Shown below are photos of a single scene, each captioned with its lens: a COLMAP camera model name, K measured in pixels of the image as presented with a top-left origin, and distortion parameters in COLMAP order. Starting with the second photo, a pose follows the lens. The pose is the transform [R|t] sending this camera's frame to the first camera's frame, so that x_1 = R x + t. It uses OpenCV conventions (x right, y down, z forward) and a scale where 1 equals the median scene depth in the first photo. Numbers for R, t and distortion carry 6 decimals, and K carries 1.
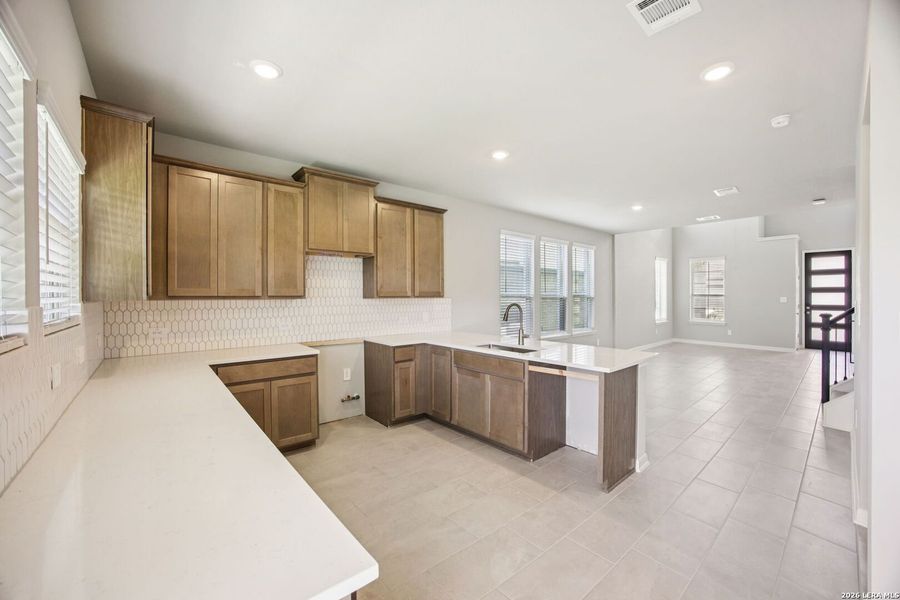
lens RADIAL K [[365.3, 0, 441.8], [0, 365.3, 302.2], [0, 0, 1]] dist [-0.023659, 0.000441]
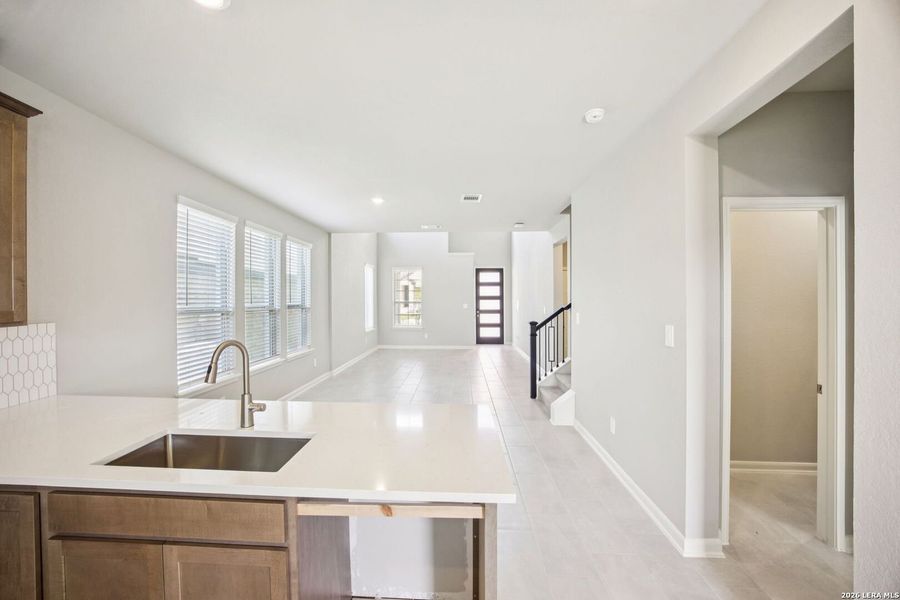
lens RADIAL K [[365.3, 0, 441.8], [0, 365.3, 302.2], [0, 0, 1]] dist [-0.023659, 0.000441]
pose [[0.675708, -0.008005, 0.737126, 0.021416], [0.011373, 0.999935, 0.000433, -0.023808], [-0.737082, 0.008091, 0.675755, 0.260601]]
